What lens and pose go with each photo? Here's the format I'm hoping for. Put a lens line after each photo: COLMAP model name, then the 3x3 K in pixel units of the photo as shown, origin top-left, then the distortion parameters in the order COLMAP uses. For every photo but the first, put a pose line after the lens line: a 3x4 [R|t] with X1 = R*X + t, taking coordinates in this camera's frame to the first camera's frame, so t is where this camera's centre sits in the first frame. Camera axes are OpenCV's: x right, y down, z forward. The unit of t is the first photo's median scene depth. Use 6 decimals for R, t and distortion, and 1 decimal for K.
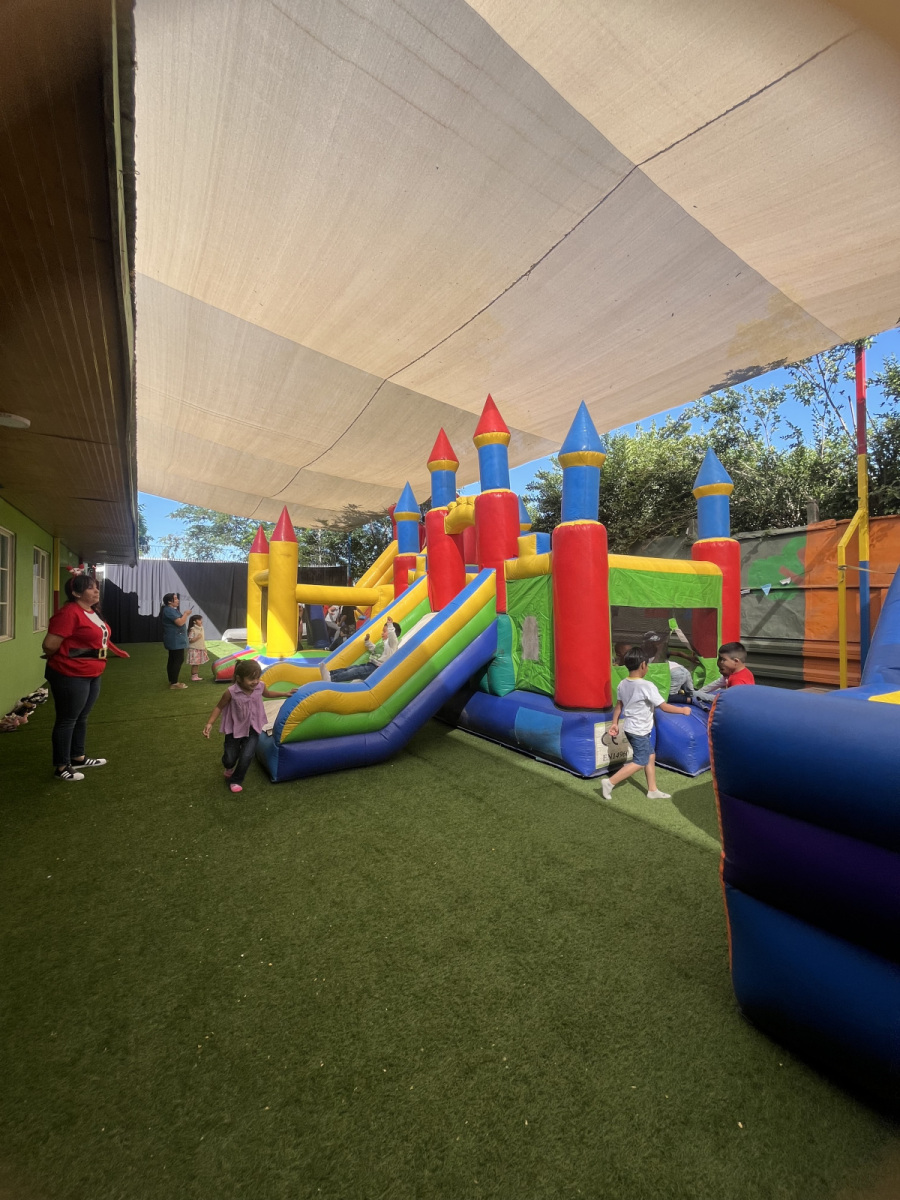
lens RADIAL K [[484.6, 0, 448.7], [0, 484.6, 602.8], [0, 0, 1]] dist [0.015622, 0.000114]
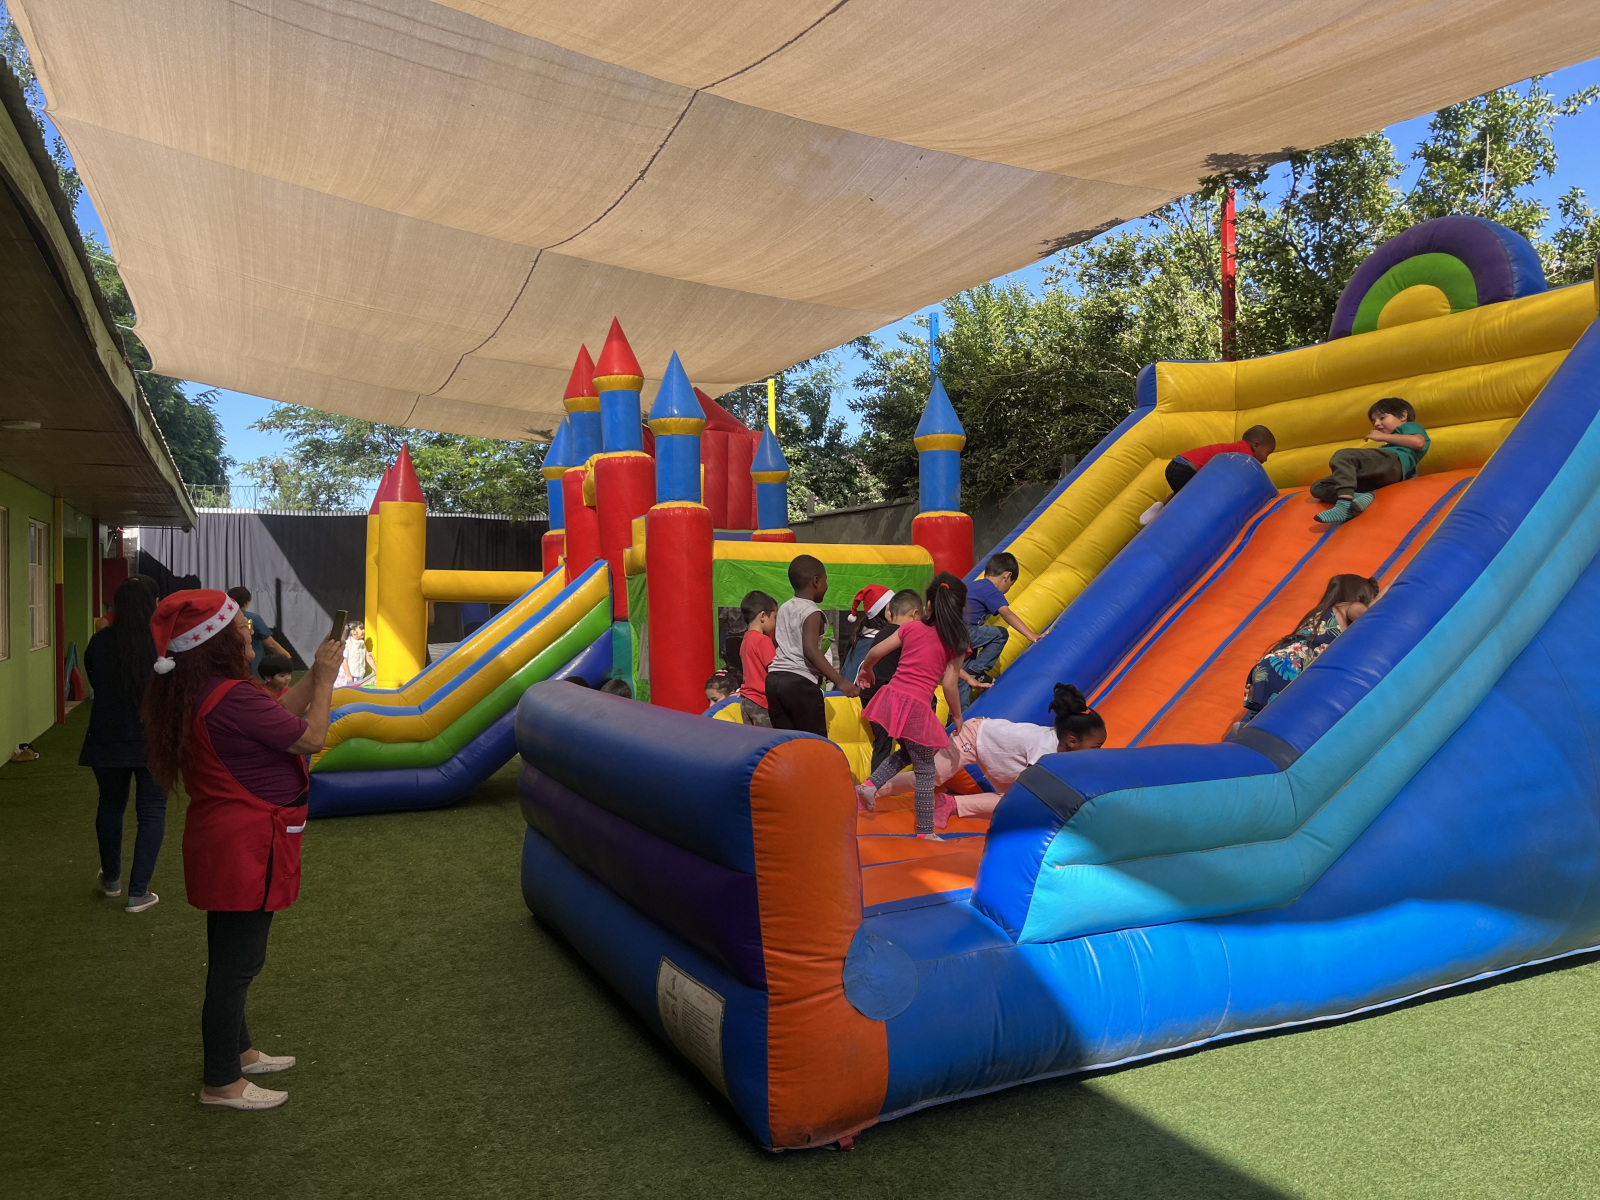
lens RADIAL K [[1184.3, 0, 800.0], [0, 1184.3, 600.0], [0, 0, 1]] dist [0.003340, 0.002769]
pose [[0.993870, -0.006821, -0.110341, 0.271229], [0.007910, 0.999924, 0.009429, -0.010971], [0.110268, -0.010244, 0.993849, -0.357375]]
